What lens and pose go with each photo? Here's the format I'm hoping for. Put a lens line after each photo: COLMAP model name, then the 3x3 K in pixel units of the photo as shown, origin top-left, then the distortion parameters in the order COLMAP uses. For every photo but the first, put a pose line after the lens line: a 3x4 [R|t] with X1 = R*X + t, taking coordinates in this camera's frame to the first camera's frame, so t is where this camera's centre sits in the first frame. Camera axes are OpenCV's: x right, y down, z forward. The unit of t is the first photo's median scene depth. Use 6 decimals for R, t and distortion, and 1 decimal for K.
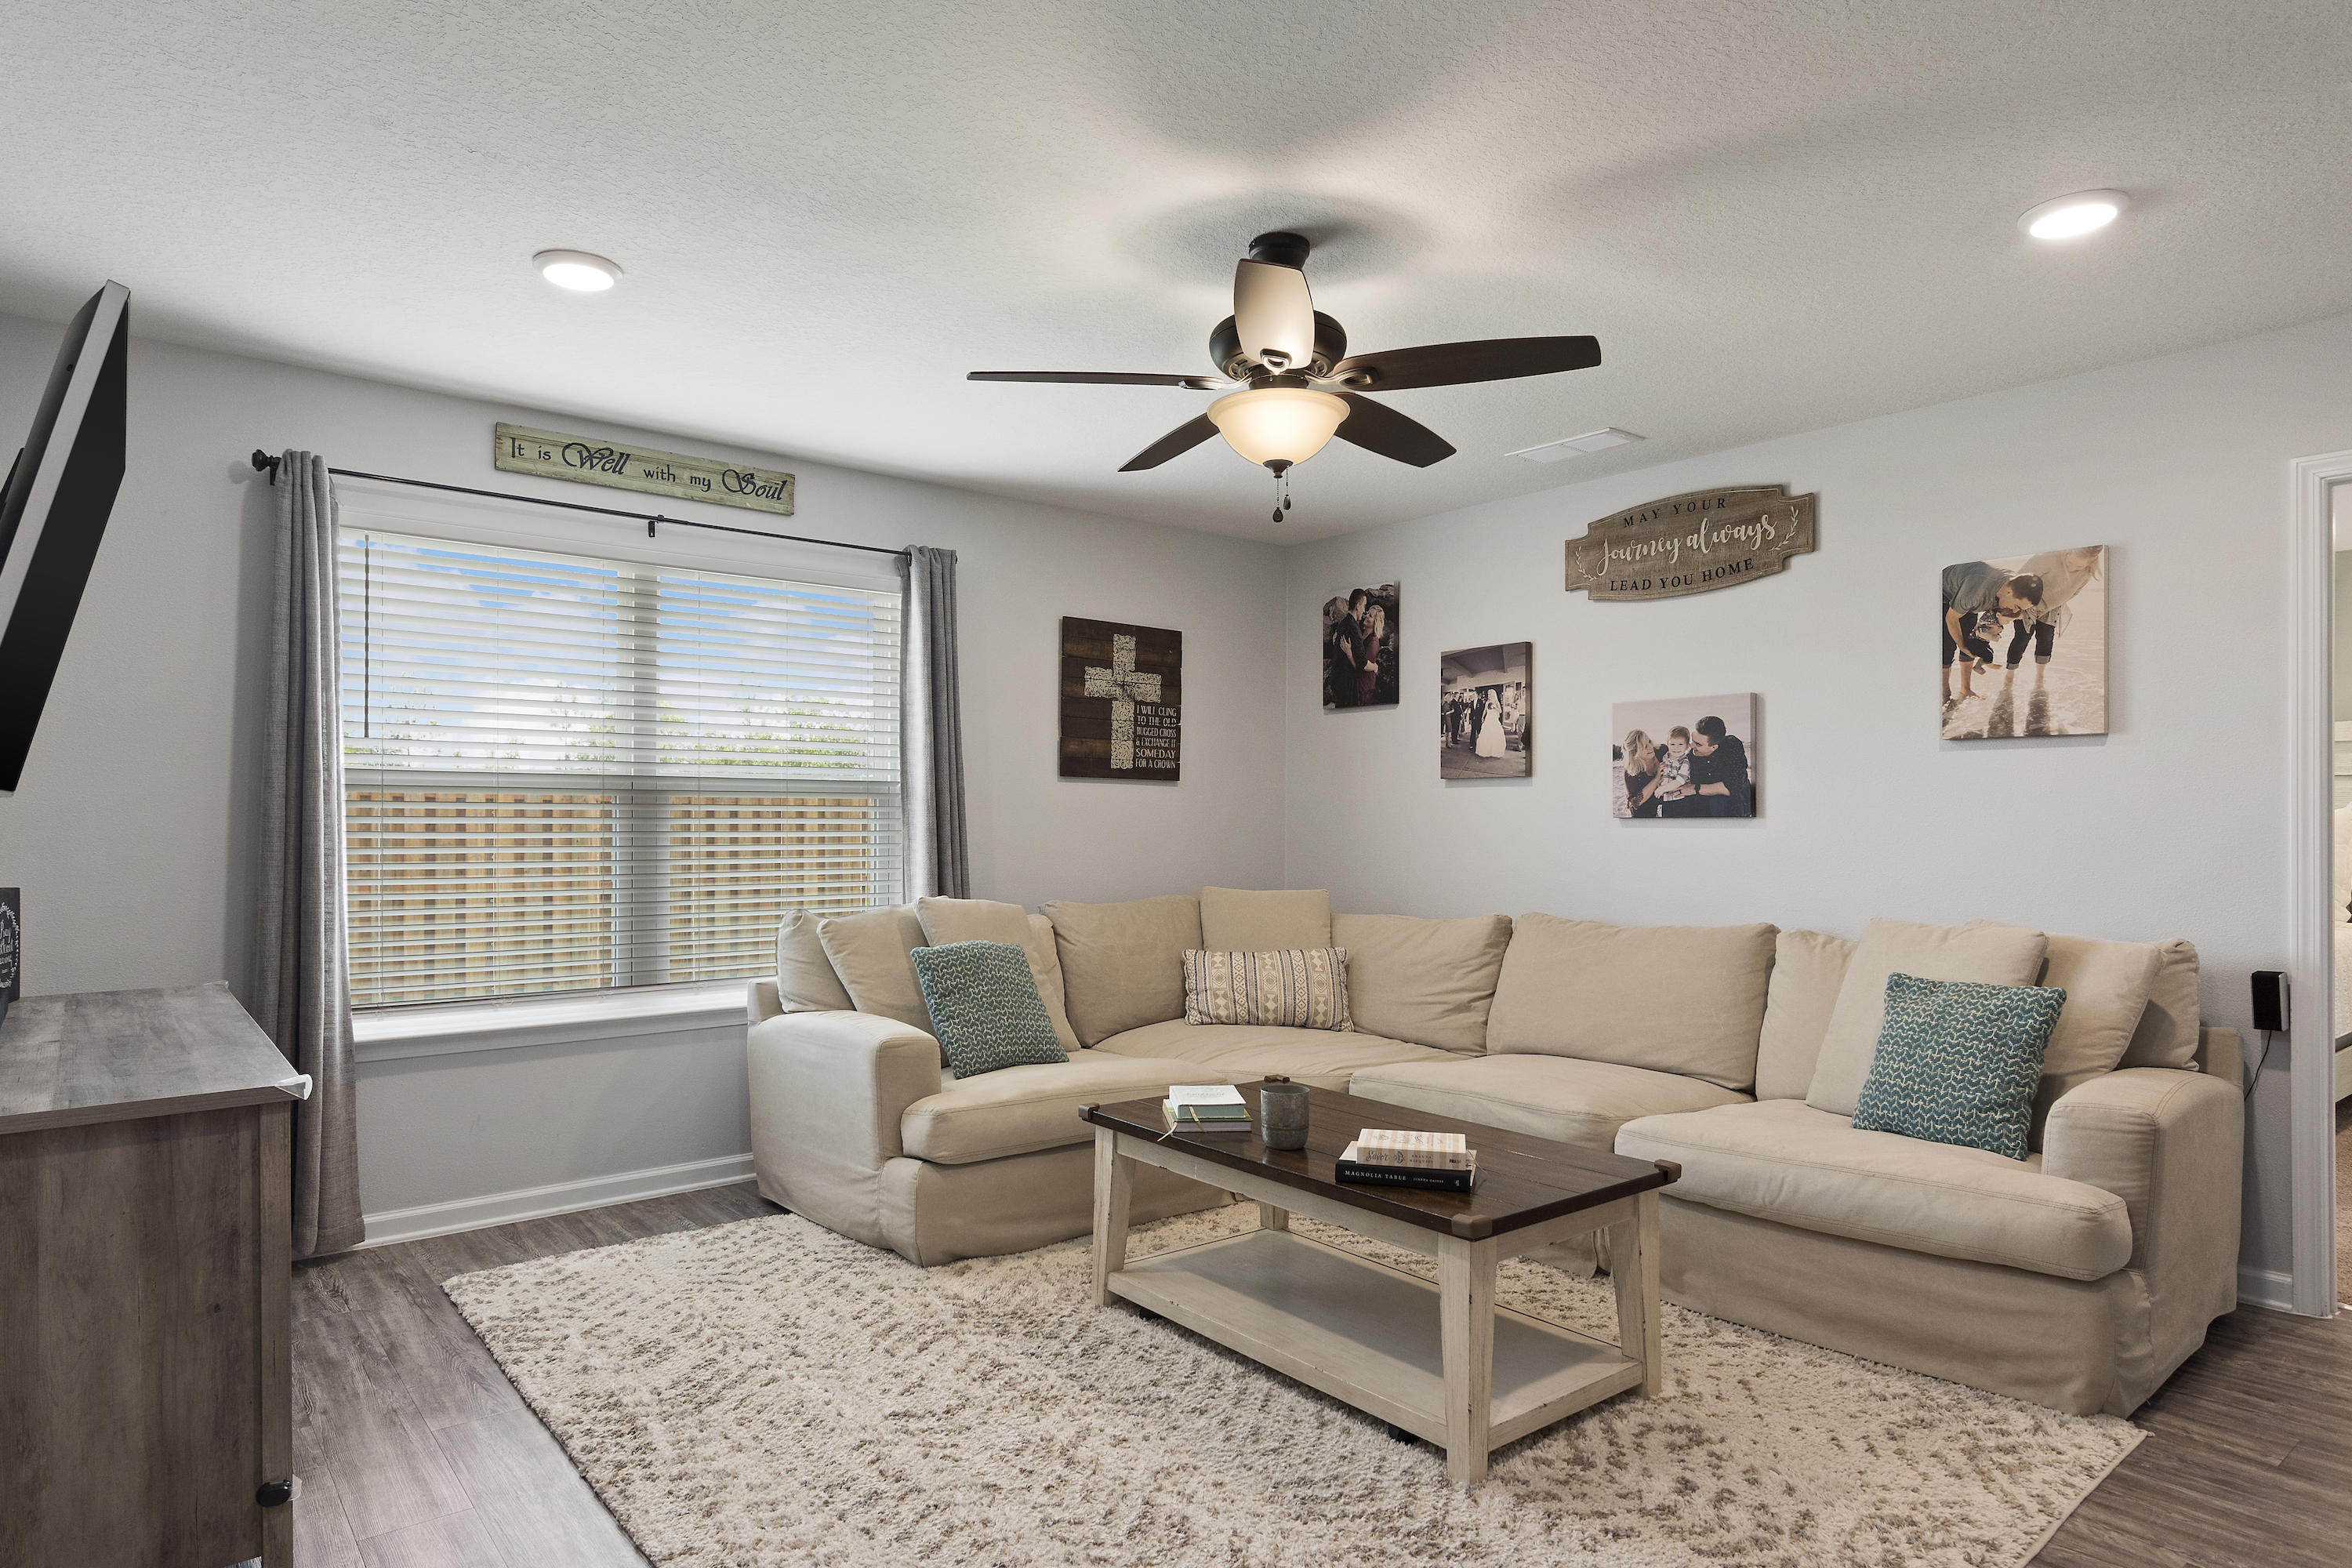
lens RADIAL K [[1331.1, 0, 1177.5], [0, 1331.1, 830.9], [0, 0, 1]] dist [-0.000136, 0.001492]
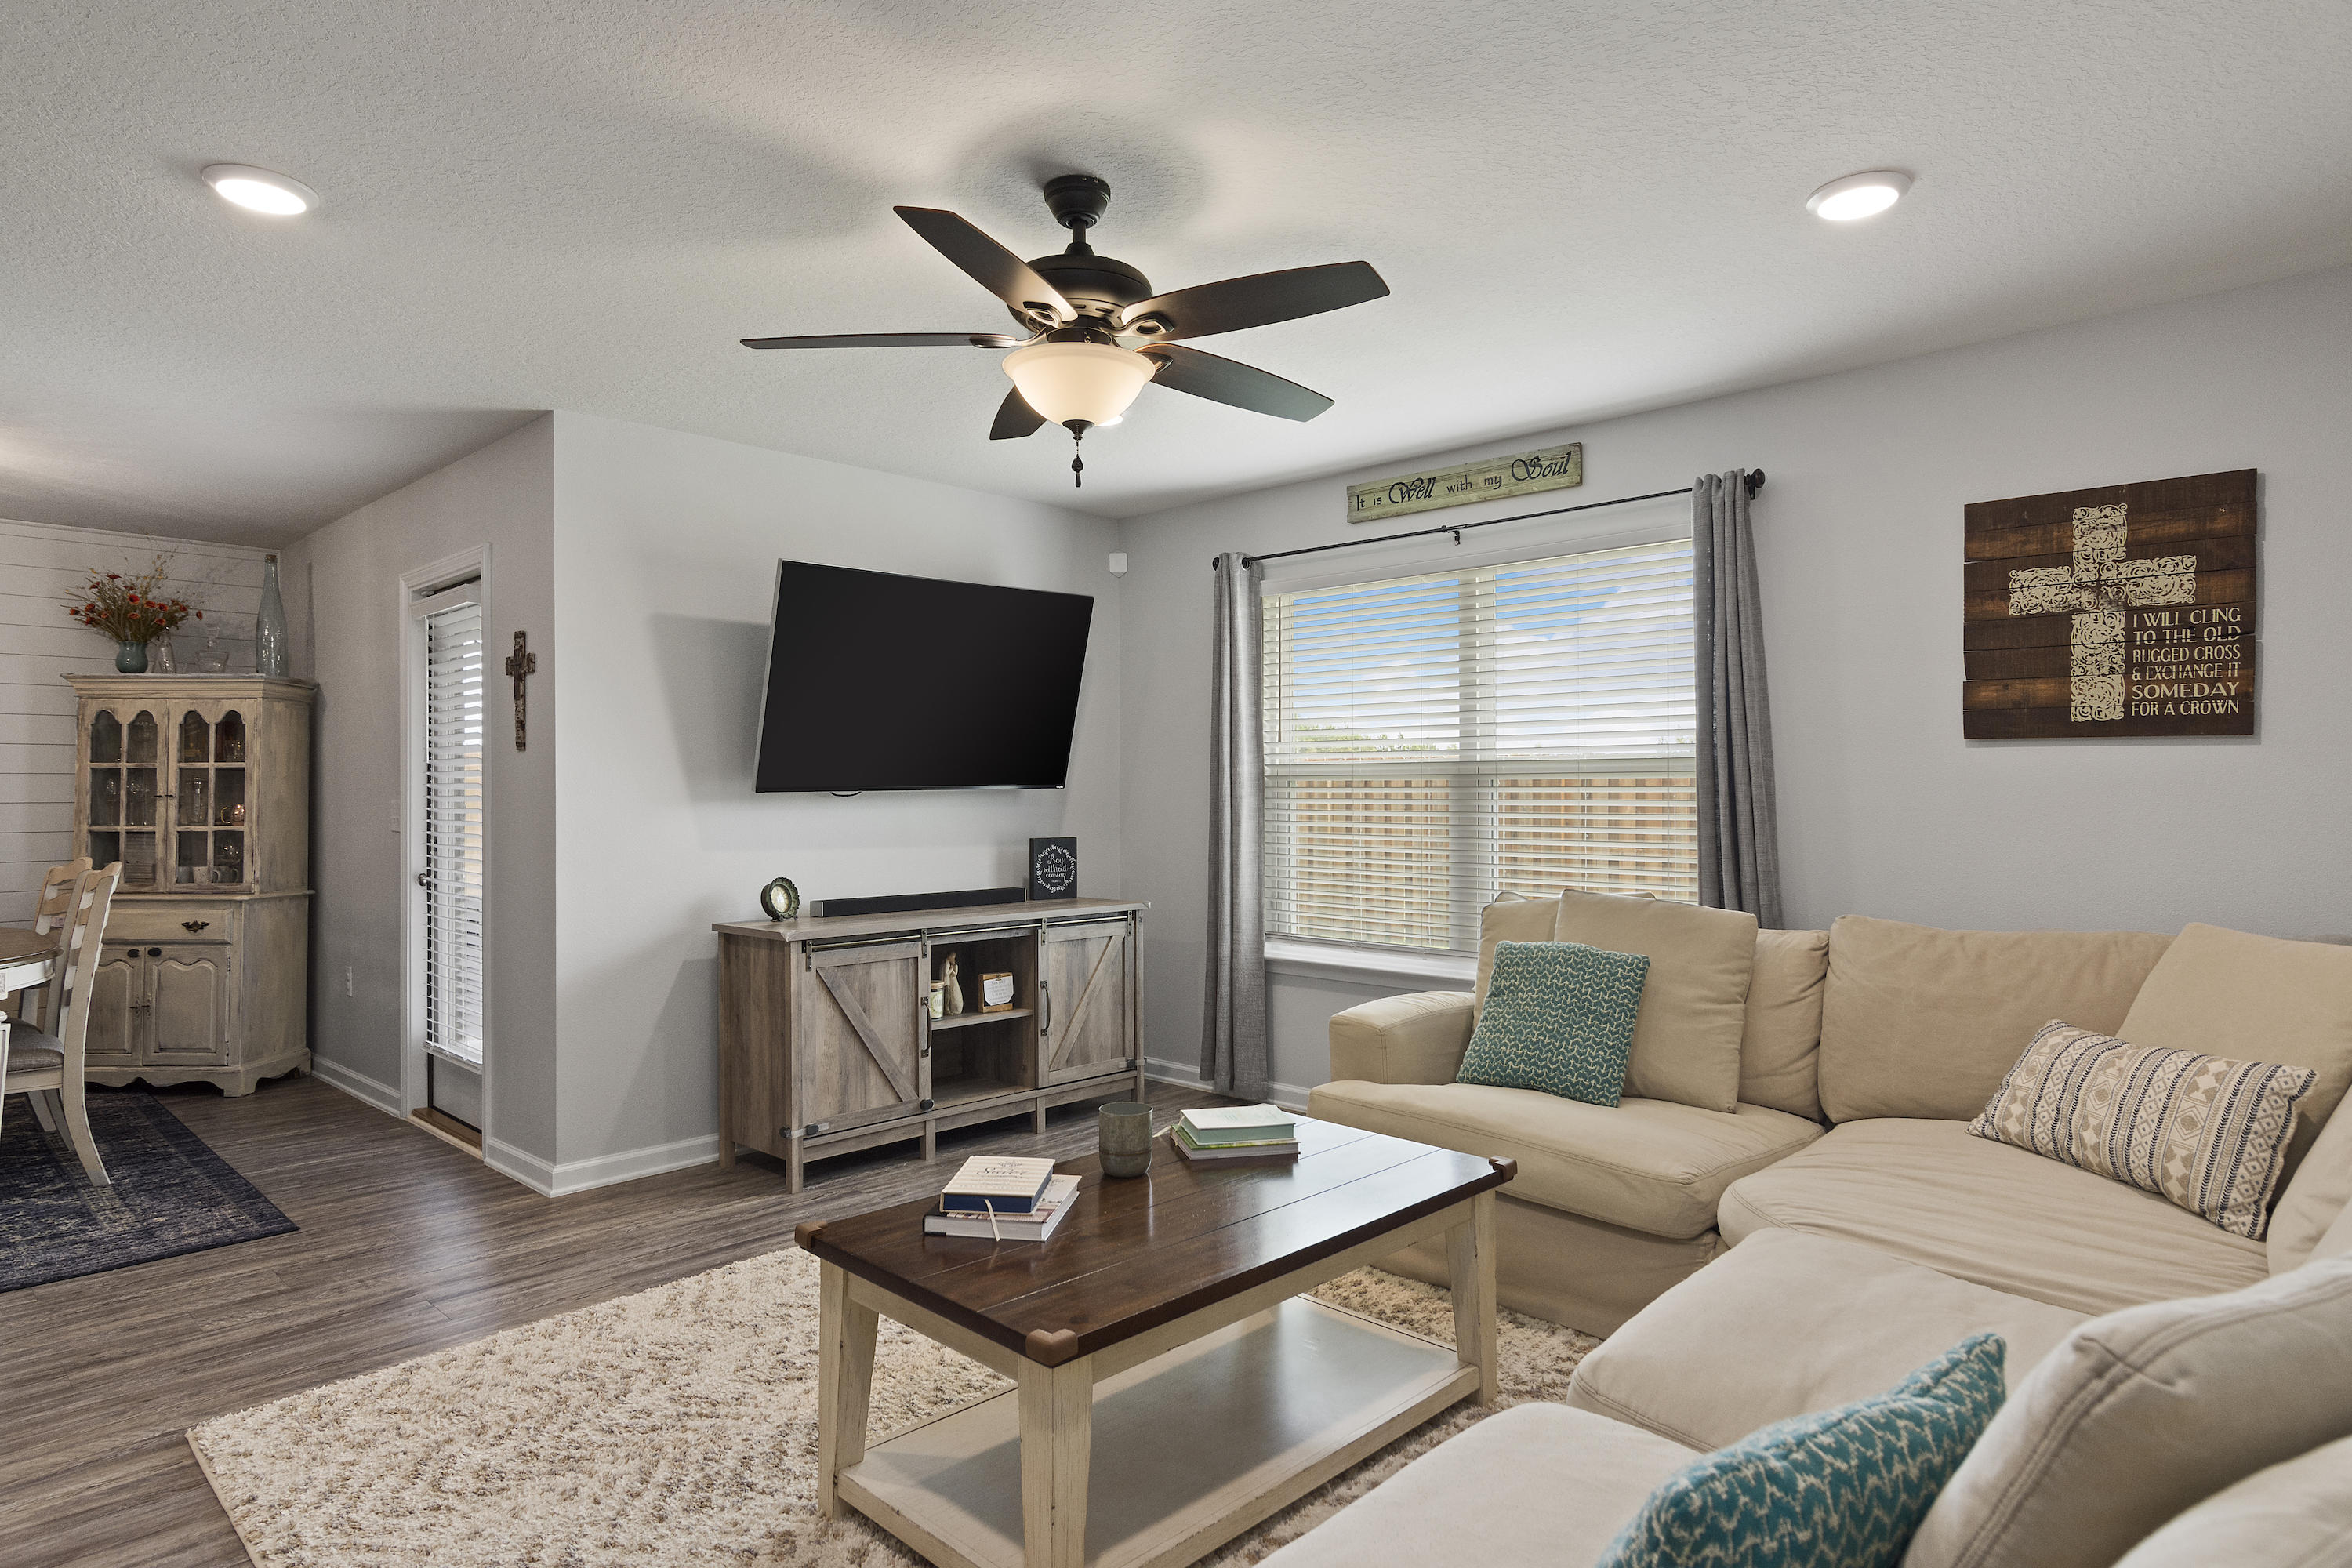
lens RADIAL K [[1315.6, 0, 1176.0], [0, 1315.6, 784.0], [0, 0, 1]] dist [-0.004588, -0.000713]
pose [[0.121408, -0.012497, -0.992524, 0.528601], [-0.012922, 0.999816, -0.014169, -0.003209], [0.992519, 0.014545, 0.121224, 0.515219]]
